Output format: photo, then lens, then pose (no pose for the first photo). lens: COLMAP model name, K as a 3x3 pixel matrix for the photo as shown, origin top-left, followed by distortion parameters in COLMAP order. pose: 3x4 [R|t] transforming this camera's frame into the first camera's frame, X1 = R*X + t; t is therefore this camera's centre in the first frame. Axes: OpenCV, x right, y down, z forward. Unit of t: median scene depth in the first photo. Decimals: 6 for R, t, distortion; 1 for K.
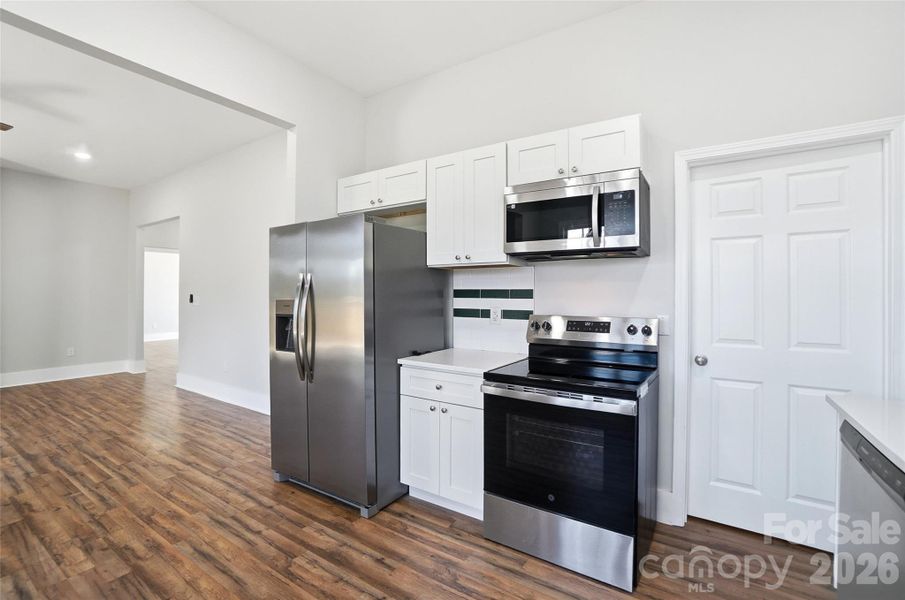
lens RADIAL K [[408.3, 0, 442.4], [0, 408.3, 298.2], [0, 0, 1]] dist [-0.051432, 0.016337]
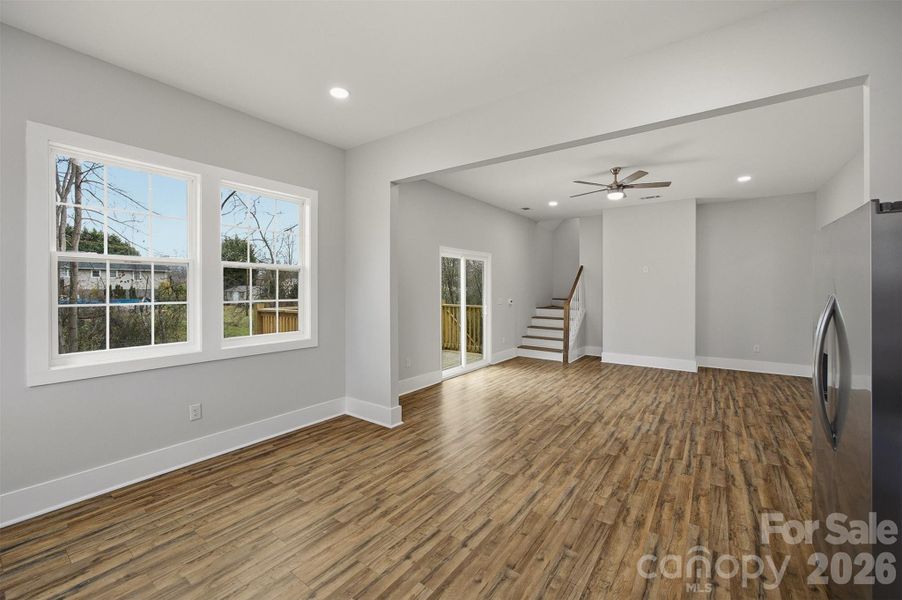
lens RADIAL K [[361.2, 0, 454.2], [0, 361.2, 292.5], [0, 0, 1]] dist [-0.014347, 0.001478]
pose [[-0.031734, 0.004880, -0.999484, 0.327666], [-0.005056, 0.999975, 0.005043, -0.073106], [0.999484, 0.005214, -0.031708, 0.371853]]
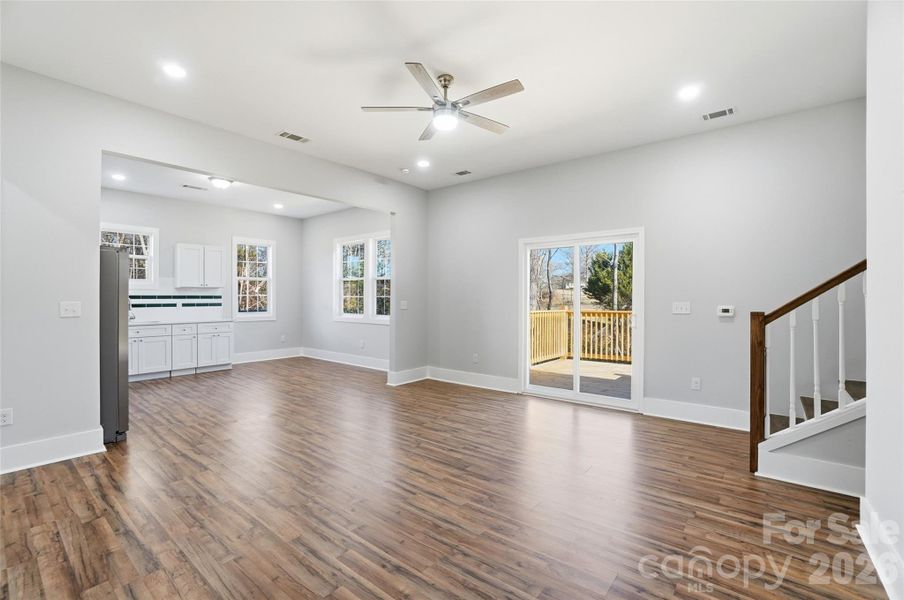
lens RADIAL K [[407.9, 0, 451.6], [0, 407.9, 295.0], [0, 0, 1]] dist [-0.051432, 0.016337]
pose [[-0.995766, -0.007865, 0.091582, -1.815569], [-0.008522, 0.999941, -0.006781, -0.023252], [-0.091524, -0.007532, -0.995774, 2.503398]]
